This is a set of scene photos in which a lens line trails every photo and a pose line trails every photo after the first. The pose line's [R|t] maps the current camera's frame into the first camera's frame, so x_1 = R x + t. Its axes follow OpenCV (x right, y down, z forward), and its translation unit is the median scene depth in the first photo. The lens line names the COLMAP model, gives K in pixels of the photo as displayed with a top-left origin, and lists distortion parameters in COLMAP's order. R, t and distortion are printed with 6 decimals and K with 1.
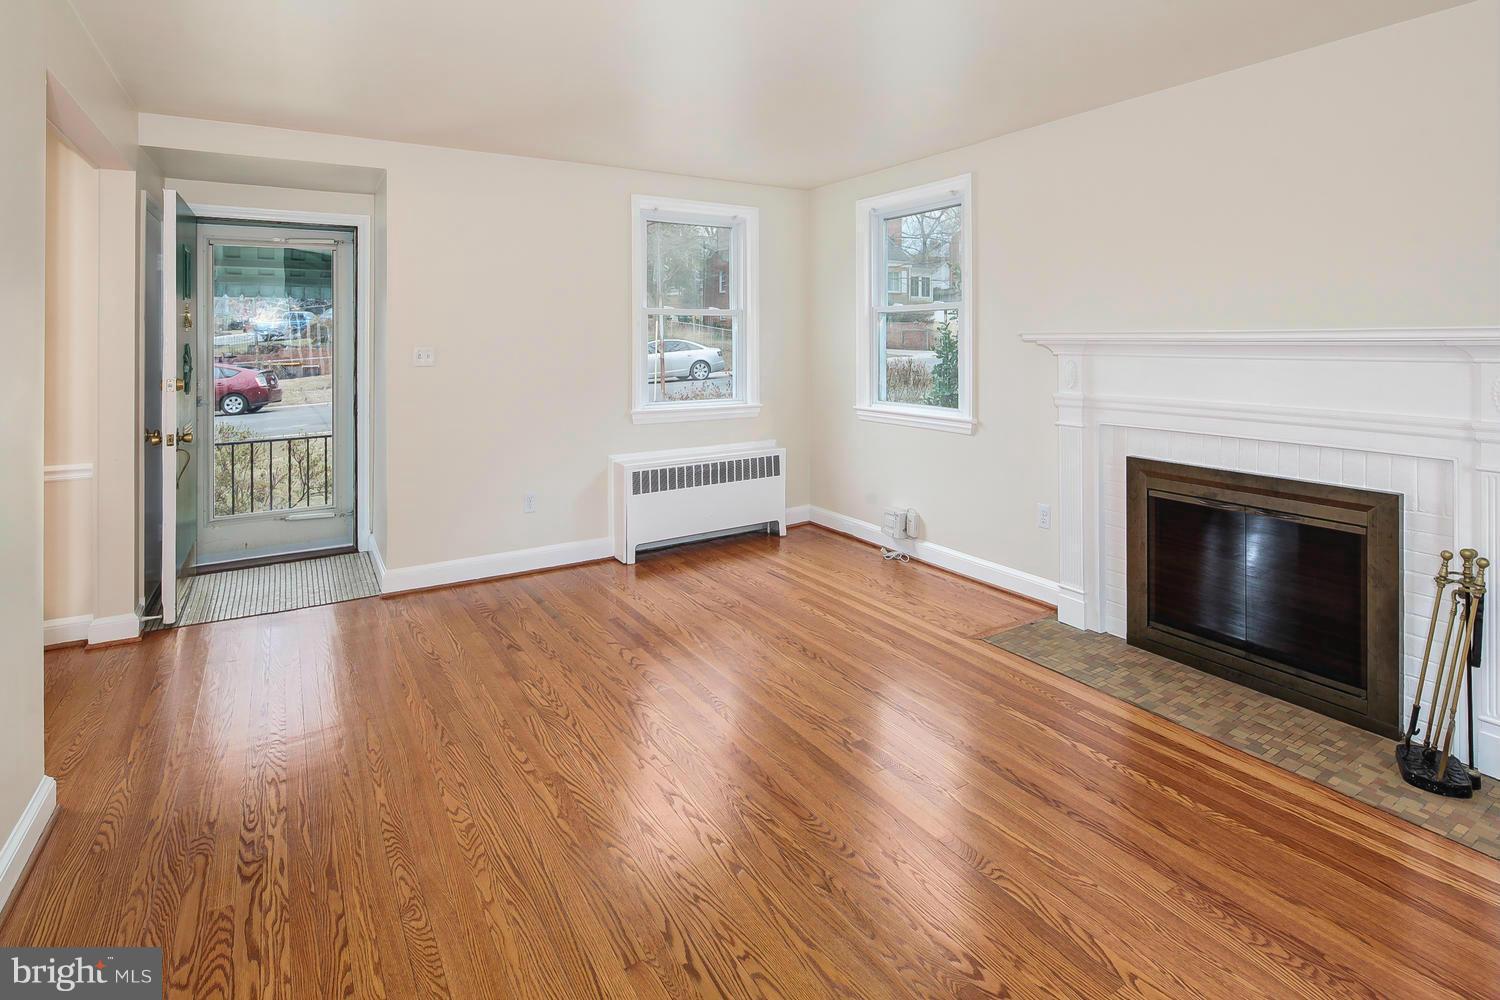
lens RADIAL K [[744.5, 0, 730.2], [0, 744.5, 331.2], [0, 0, 1]] dist [0.005807, -0.004999]
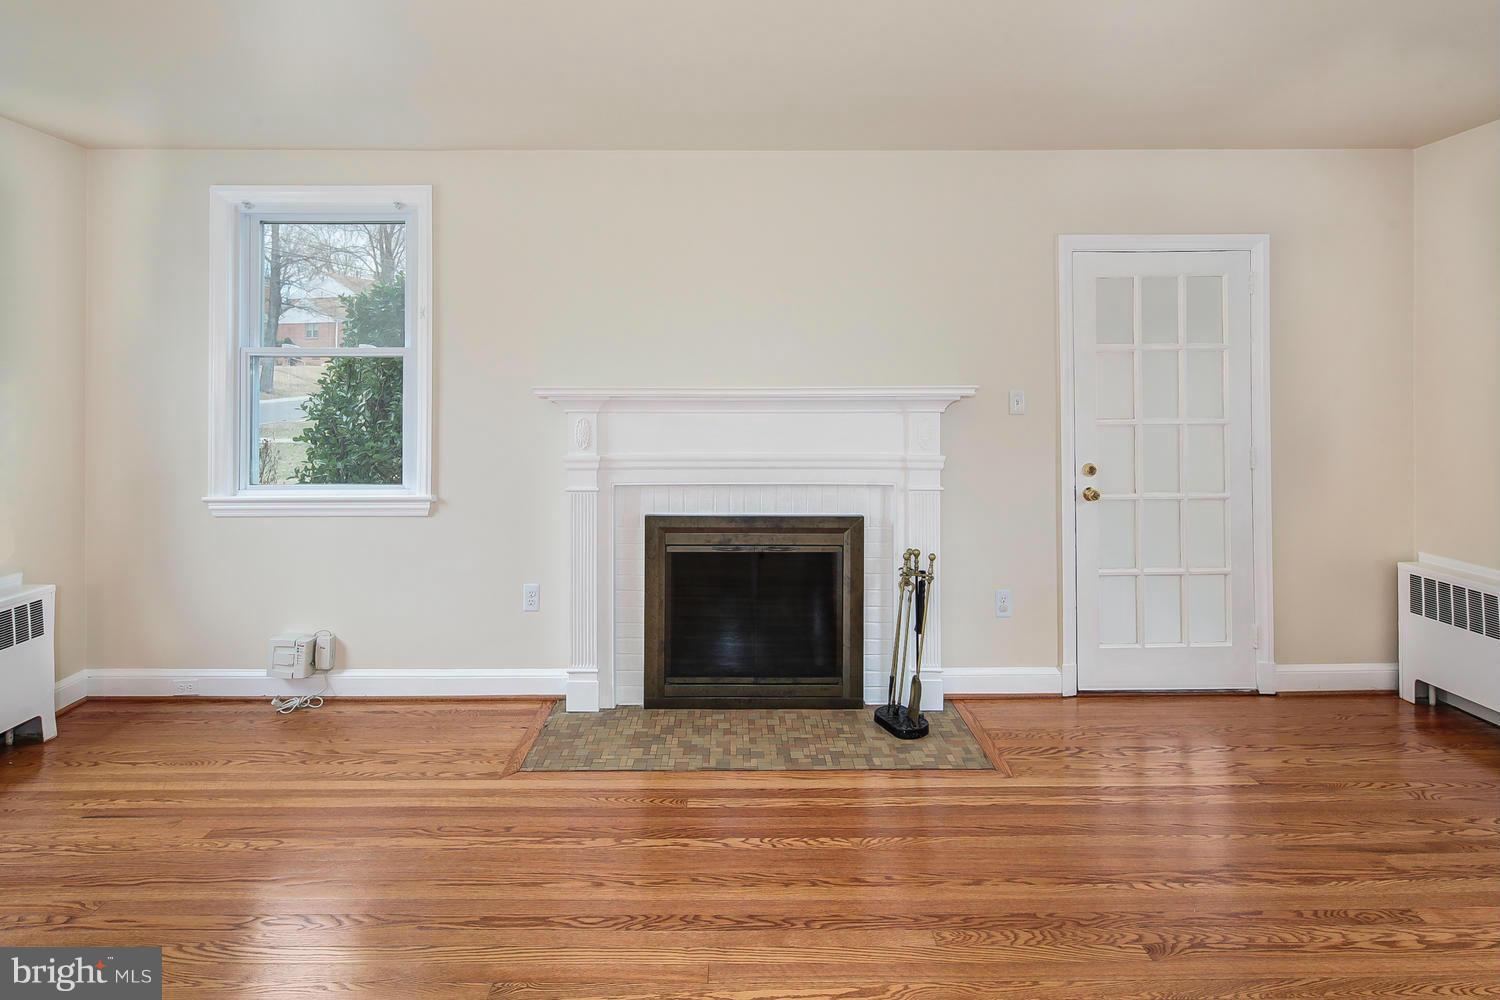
lens RADIAL K [[736.1, 0, 738.7], [0, 736.1, 382.9], [0, 0, 1]] dist [0.004283, -0.002718]
pose [[0.511553, 0.013973, 0.859138, -0.236189], [-0.009067, 0.999900, -0.010864, 0.004154], [-0.859204, -0.002233, 0.511629, 0.409055]]
